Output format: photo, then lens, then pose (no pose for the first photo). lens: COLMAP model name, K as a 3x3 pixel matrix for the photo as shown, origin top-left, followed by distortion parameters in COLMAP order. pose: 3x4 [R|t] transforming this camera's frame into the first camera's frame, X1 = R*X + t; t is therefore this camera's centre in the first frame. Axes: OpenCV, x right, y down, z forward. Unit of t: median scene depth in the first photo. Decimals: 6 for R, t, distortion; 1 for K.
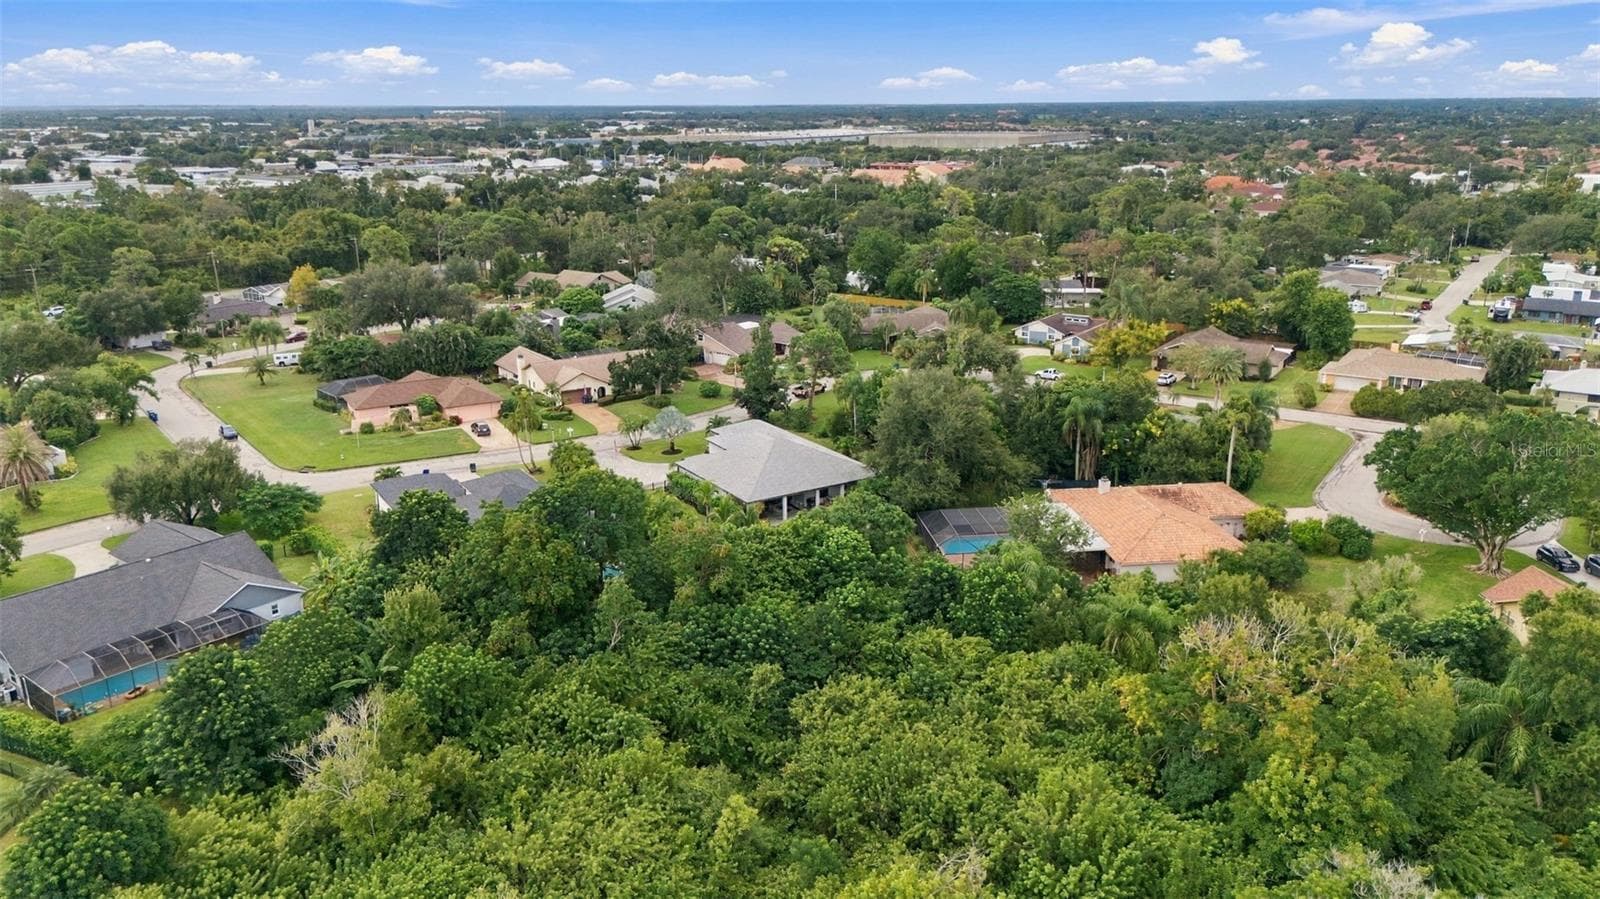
lens RADIAL K [[1177.9, 0, 800.0], [0, 1177.9, 449.5], [0, 0, 1]] dist [0.062875, -0.060689]
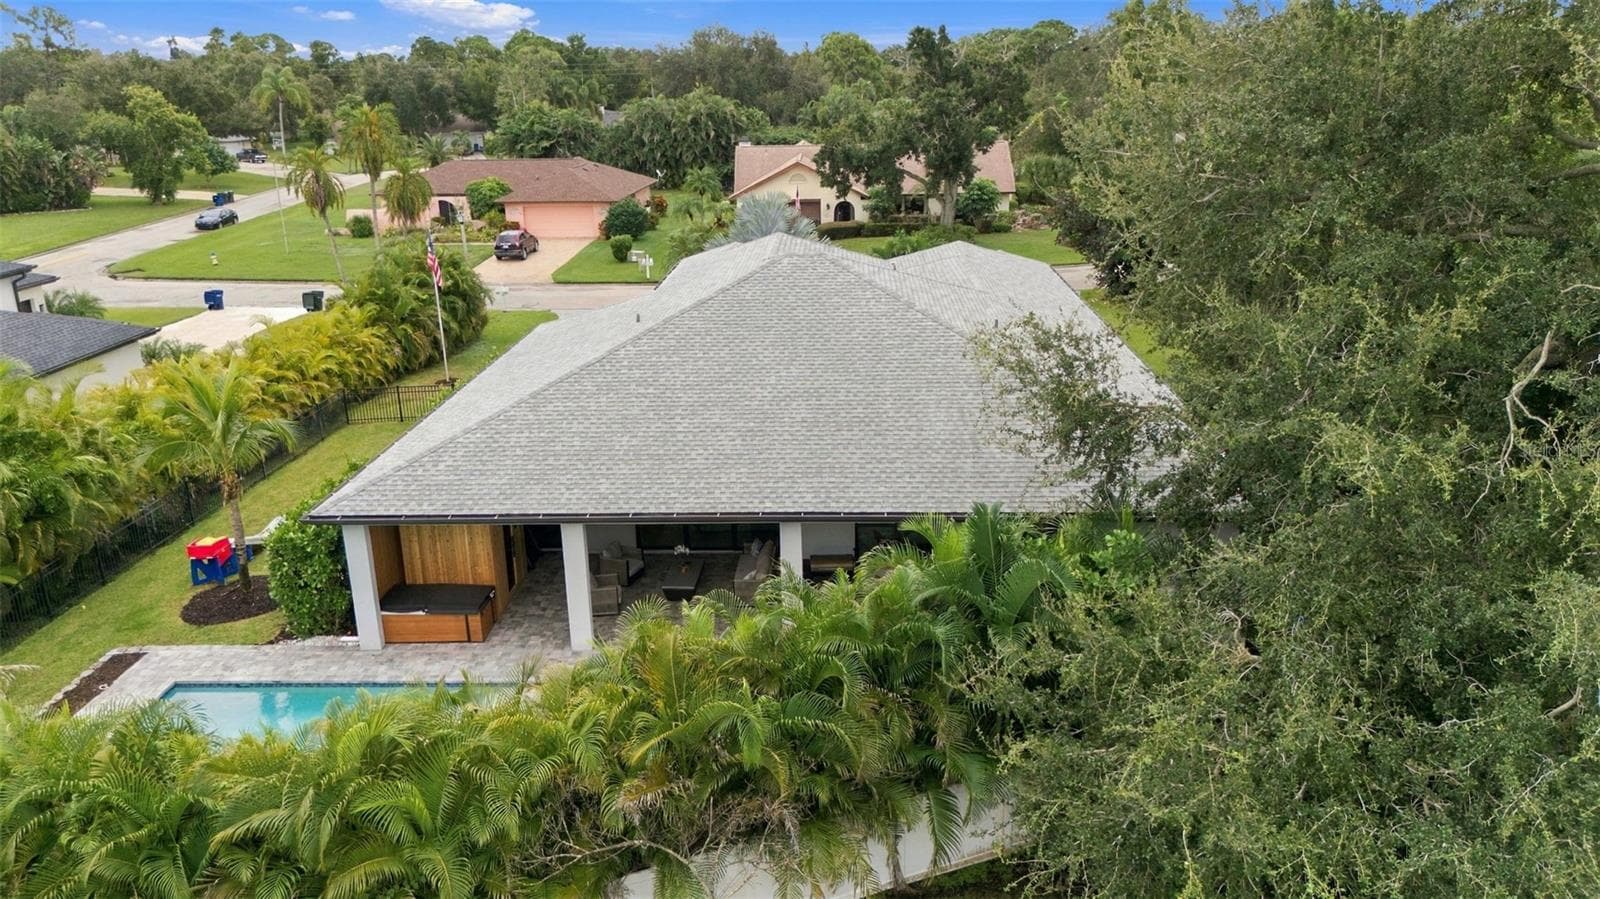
lens RADIAL K [[1177.9, 0, 800.0], [0, 1177.9, 449.5], [0, 0, 1]] dist [0.062875, -0.060689]
pose [[0.818321, 0.168346, -0.549555, 0.087899], [-0.148954, 0.985593, 0.080116, 0.007189], [0.555125, 0.016298, 0.831607, 0.674765]]
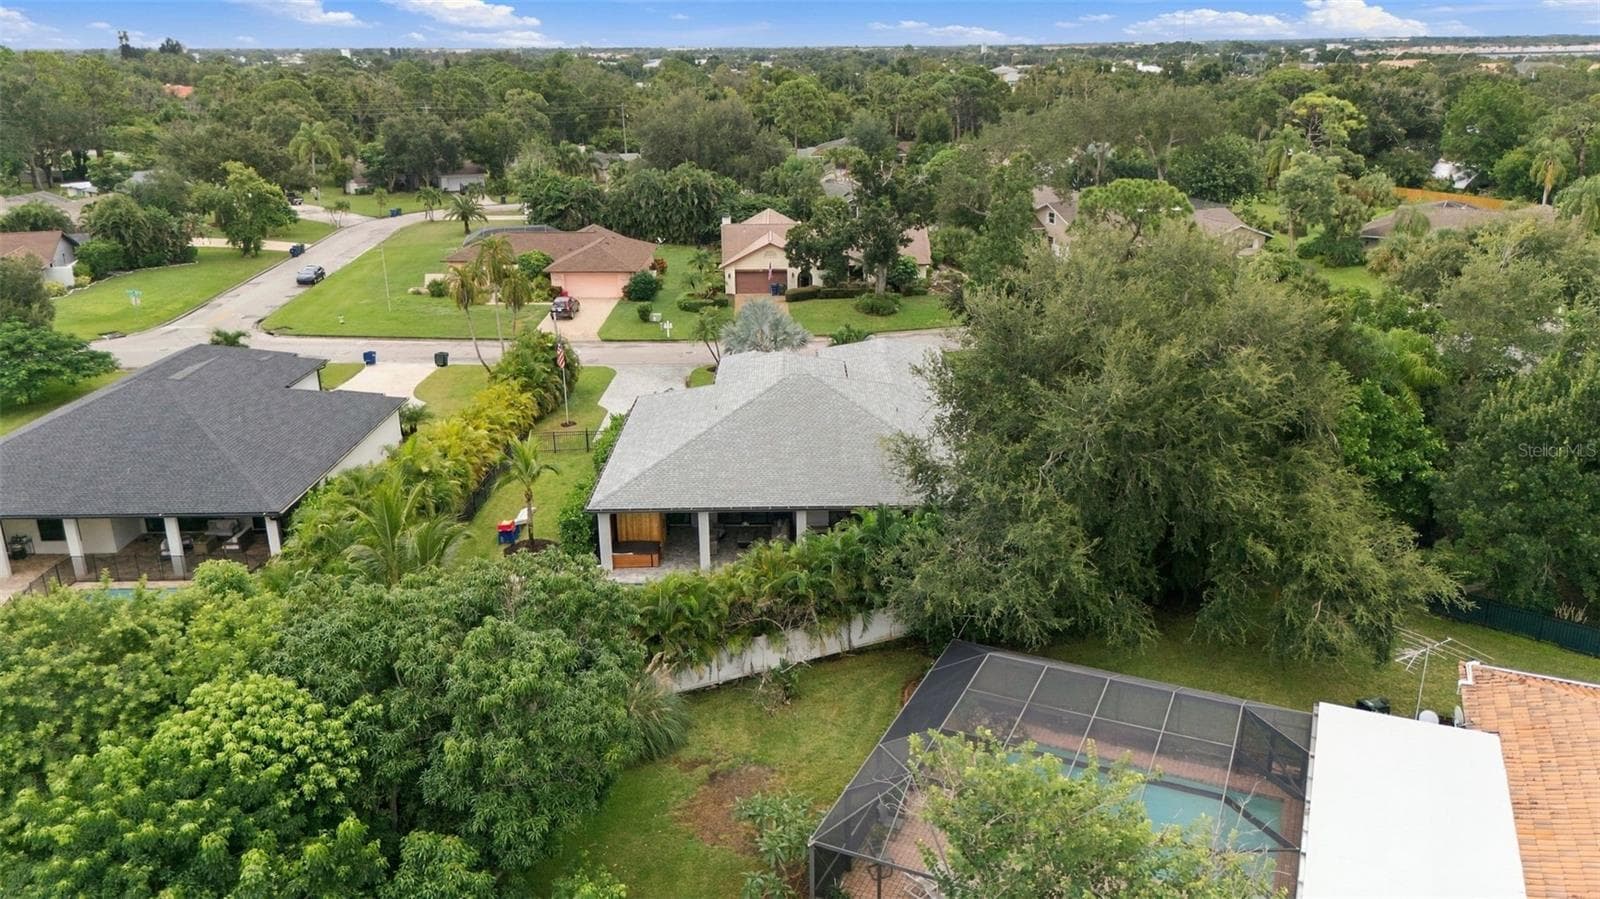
lens RADIAL K [[1177.9, 0, 800.0], [0, 1177.9, 449.5], [0, 0, 1]] dist [0.062875, -0.060689]
pose [[0.844193, 0.169686, -0.508474, 0.166930], [-0.146516, 0.985496, 0.085623, -0.015475], [0.515628, 0.002217, 0.856810, 0.523610]]
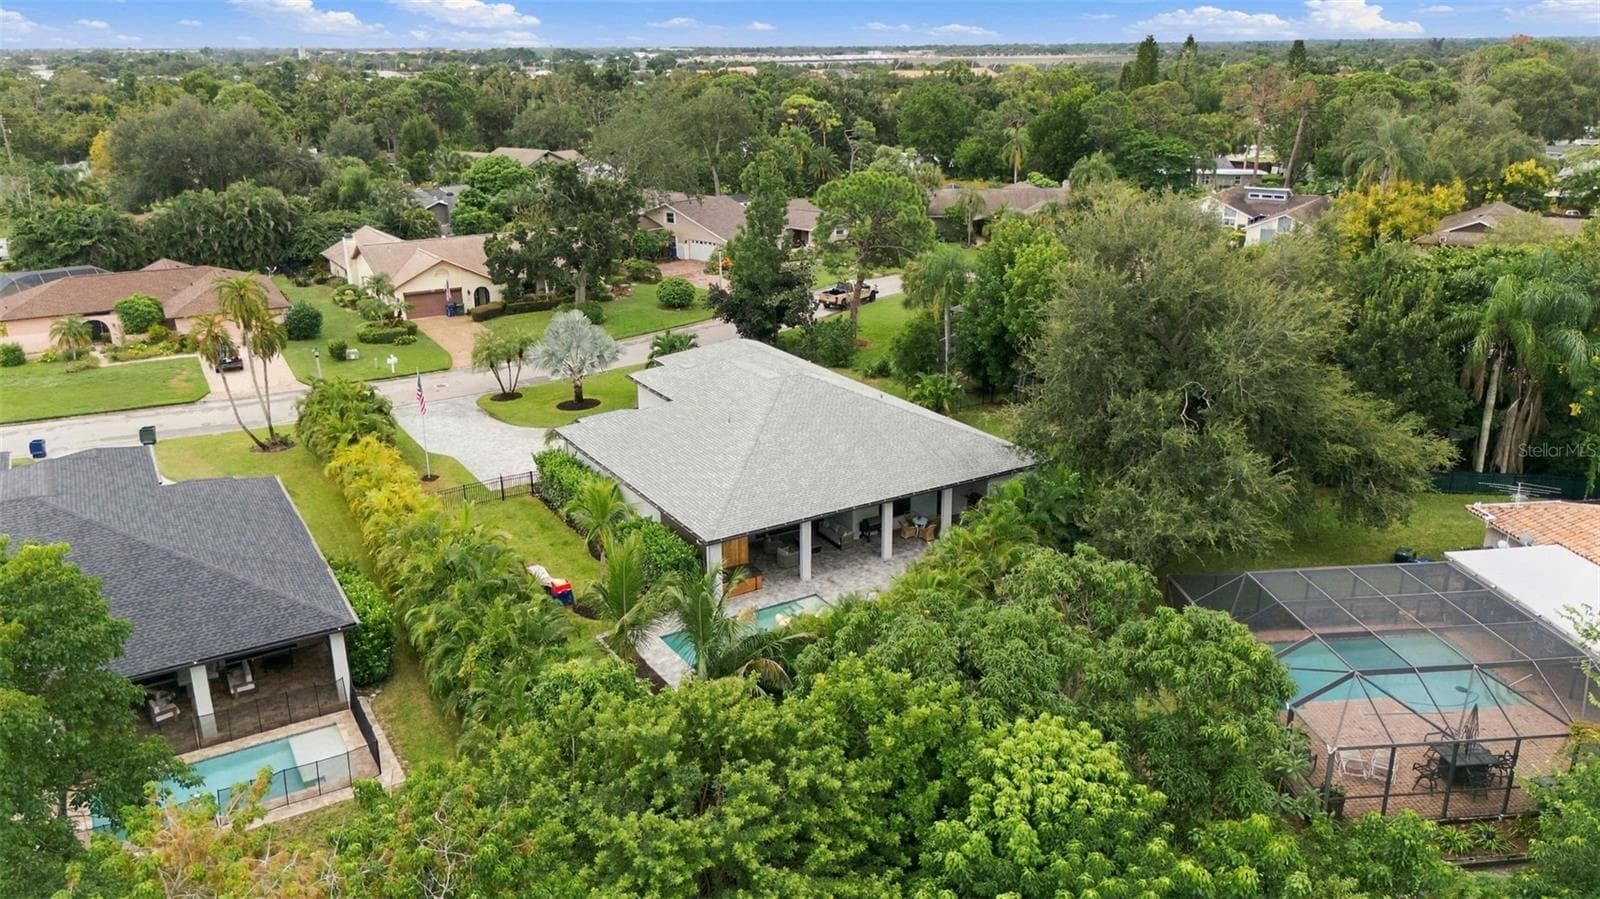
lens RADIAL K [[1187.9, 0, 800.4], [0, 1187.9, 417.3], [0, 0, 1]] dist [0.025483, -0.000038]
pose [[0.999842, 0.004595, -0.017186, -0.006422], [-0.004331, 0.999873, 0.015362, -0.000368], [0.017254, -0.015285, 0.999734, 0.473337]]
